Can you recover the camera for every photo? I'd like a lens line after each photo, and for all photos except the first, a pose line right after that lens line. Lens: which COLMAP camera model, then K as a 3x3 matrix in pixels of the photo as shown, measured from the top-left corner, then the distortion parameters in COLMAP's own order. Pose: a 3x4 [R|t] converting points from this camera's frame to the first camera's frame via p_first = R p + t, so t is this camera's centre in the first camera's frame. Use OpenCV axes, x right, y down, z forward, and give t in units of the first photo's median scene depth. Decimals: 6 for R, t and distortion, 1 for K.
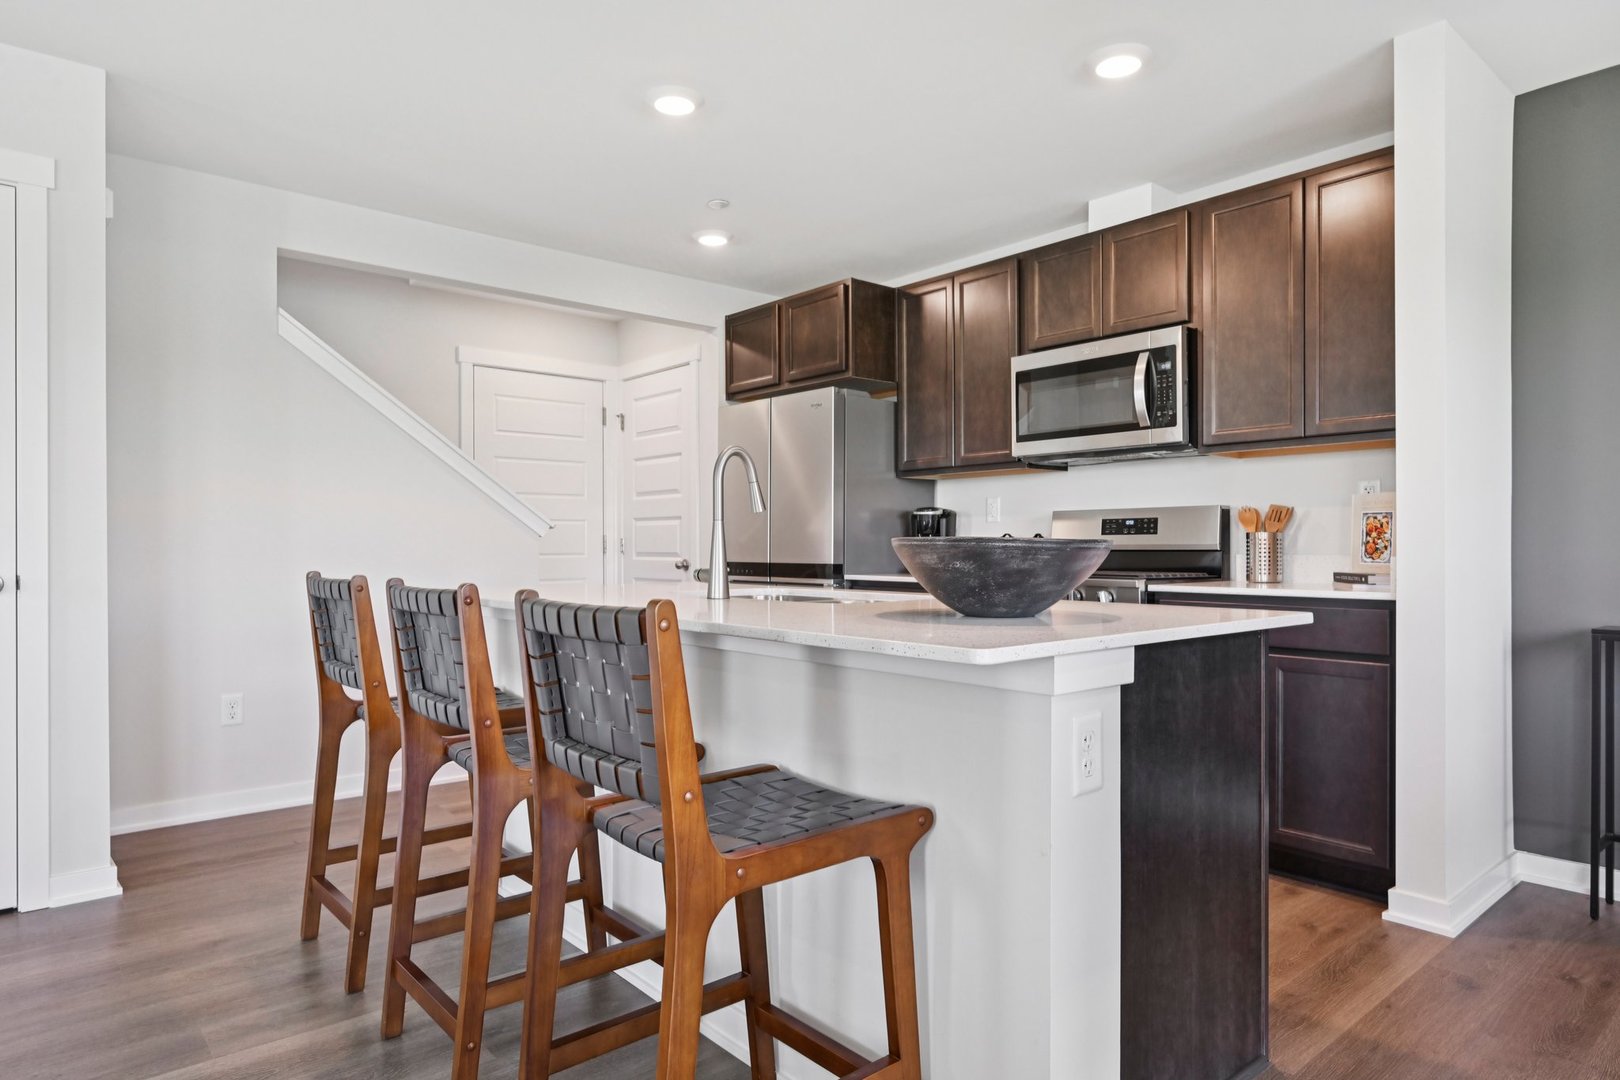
lens RADIAL K [[931.0, 0, 804.8], [0, 931.0, 546.9], [0, 0, 1]] dist [0.001135, -0.000087]
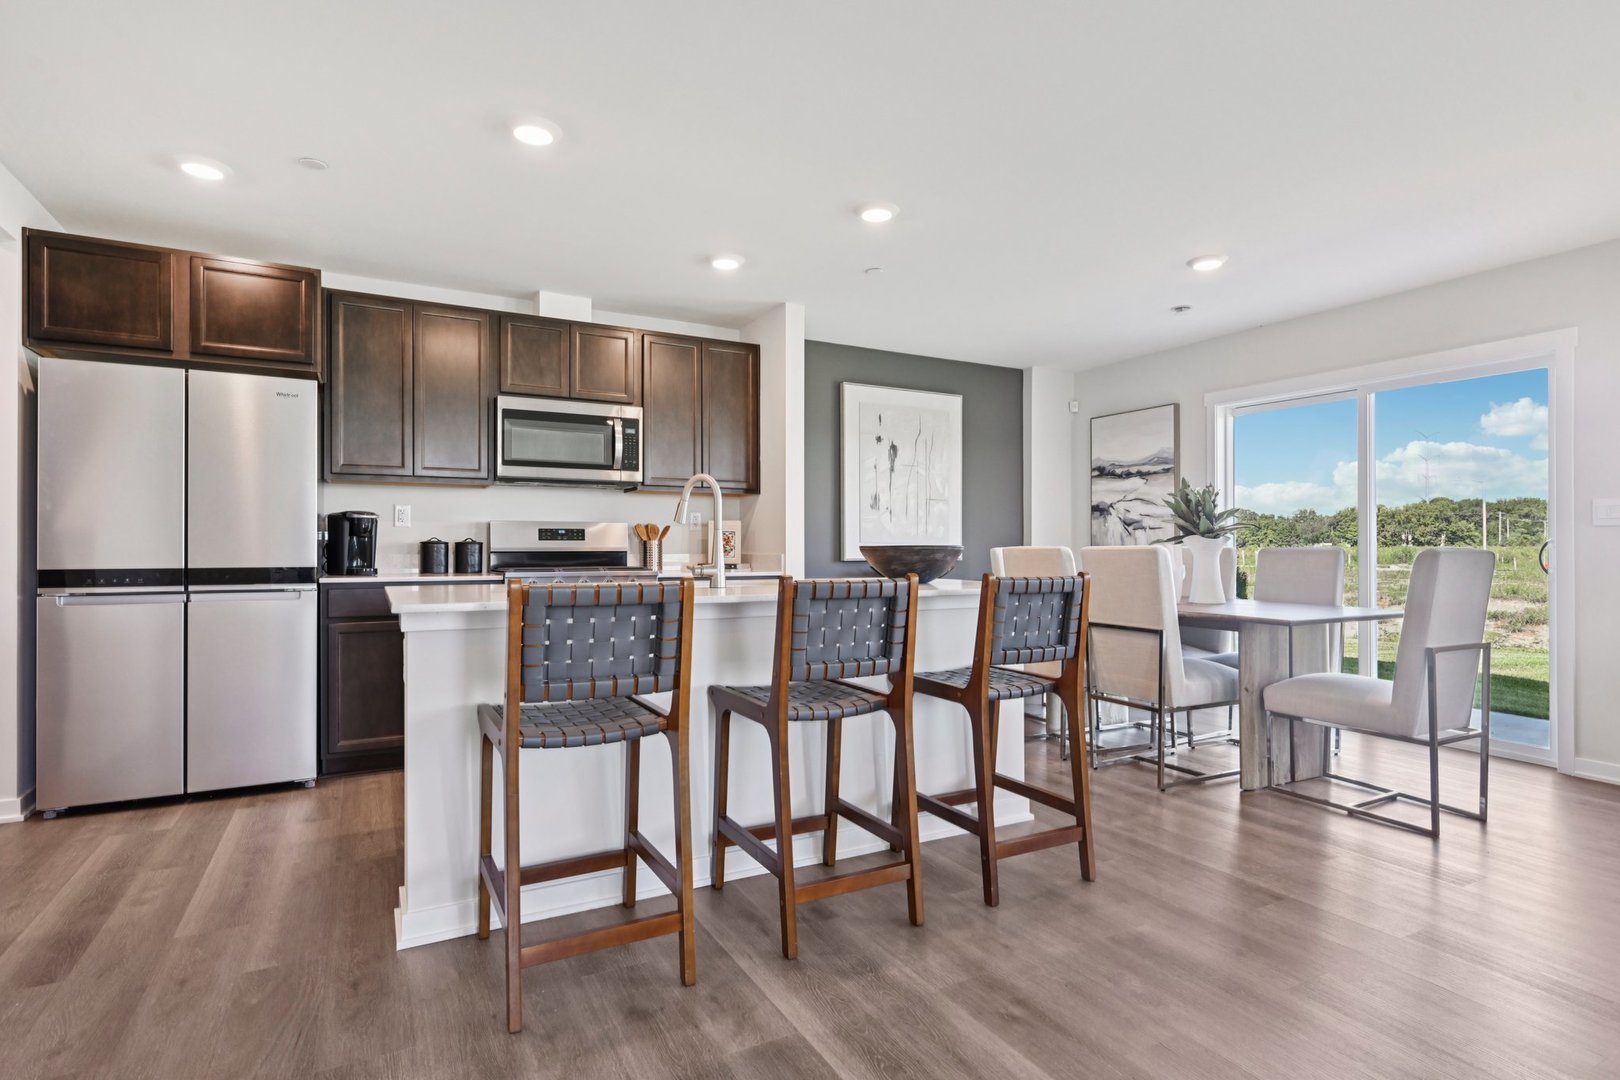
lens RADIAL K [[828.1, 0, 808.5], [0, 828.1, 538.9], [0, 0, 1]] dist [-0.003919, -0.000386]
pose [[0.204342, 0.004812, 0.978888, -0.780653], [0.000233, 0.999988, -0.004964, -0.009203], [-0.978900, 0.001242, 0.204338, 0.390337]]
